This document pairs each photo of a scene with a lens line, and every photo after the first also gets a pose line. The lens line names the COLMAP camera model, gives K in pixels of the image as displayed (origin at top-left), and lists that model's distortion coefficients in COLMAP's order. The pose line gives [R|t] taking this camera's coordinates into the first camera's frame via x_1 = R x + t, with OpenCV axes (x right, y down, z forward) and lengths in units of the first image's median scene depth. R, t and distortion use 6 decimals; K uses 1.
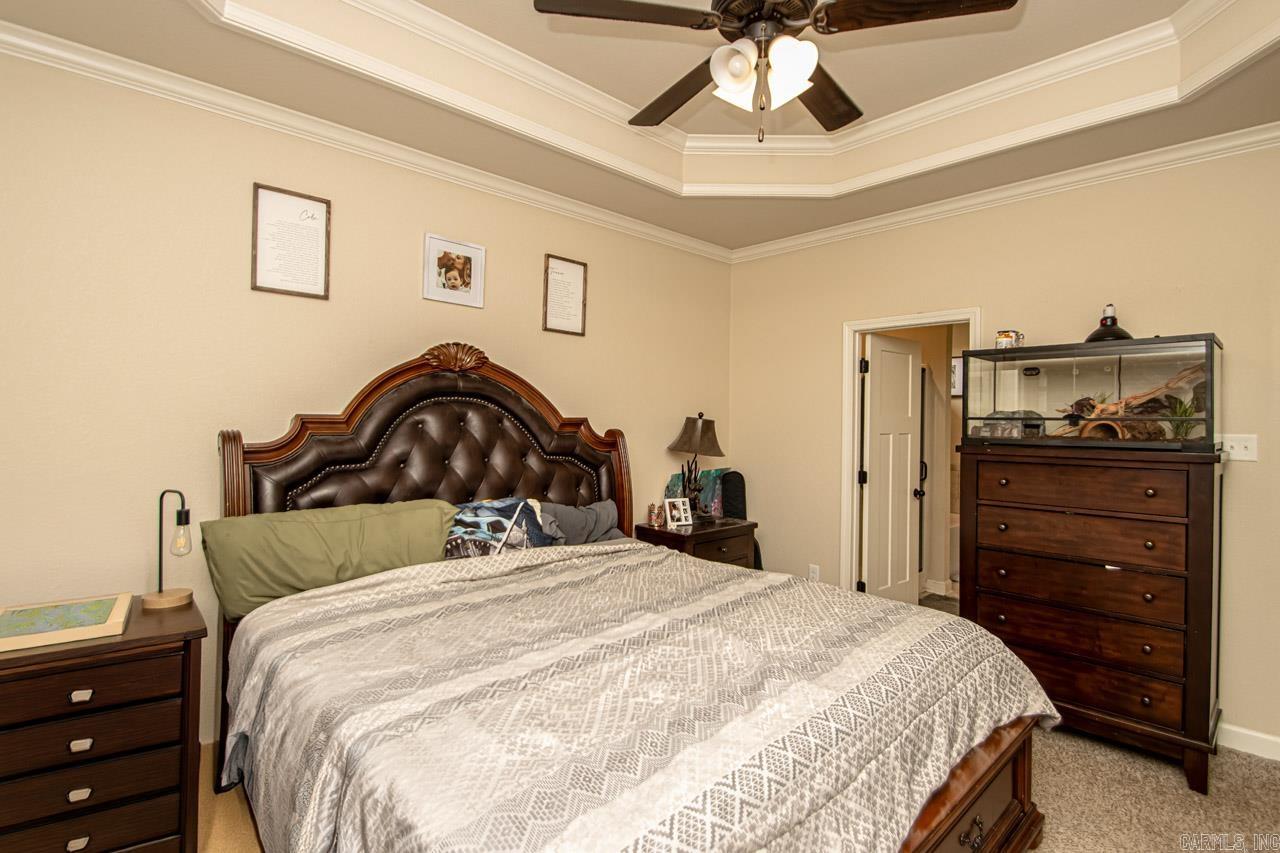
lens RADIAL K [[618.2, 0, 648.6], [0, 618.2, 424.2], [0, 0, 1]] dist [-0.000171, -0.000369]
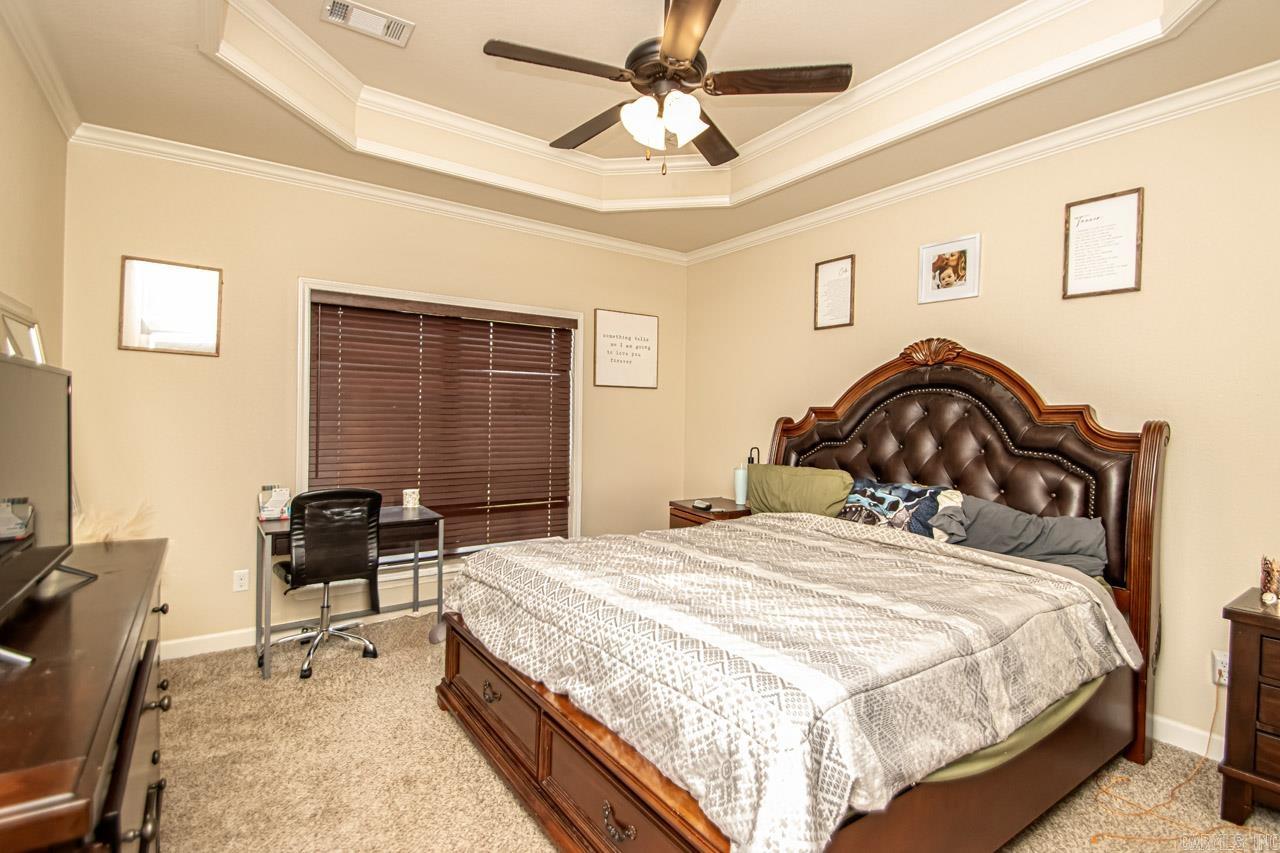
lens RADIAL K [[618.2, 0, 648.1], [0, 618.2, 424.7], [0, 0, 1]] dist [-0.000171, -0.000369]
pose [[-0.155126, -0.008037, -0.987862, 0.814979], [-0.033793, 0.999425, -0.002824, 0.038365], [0.987317, 0.032945, -0.155308, 0.670800]]
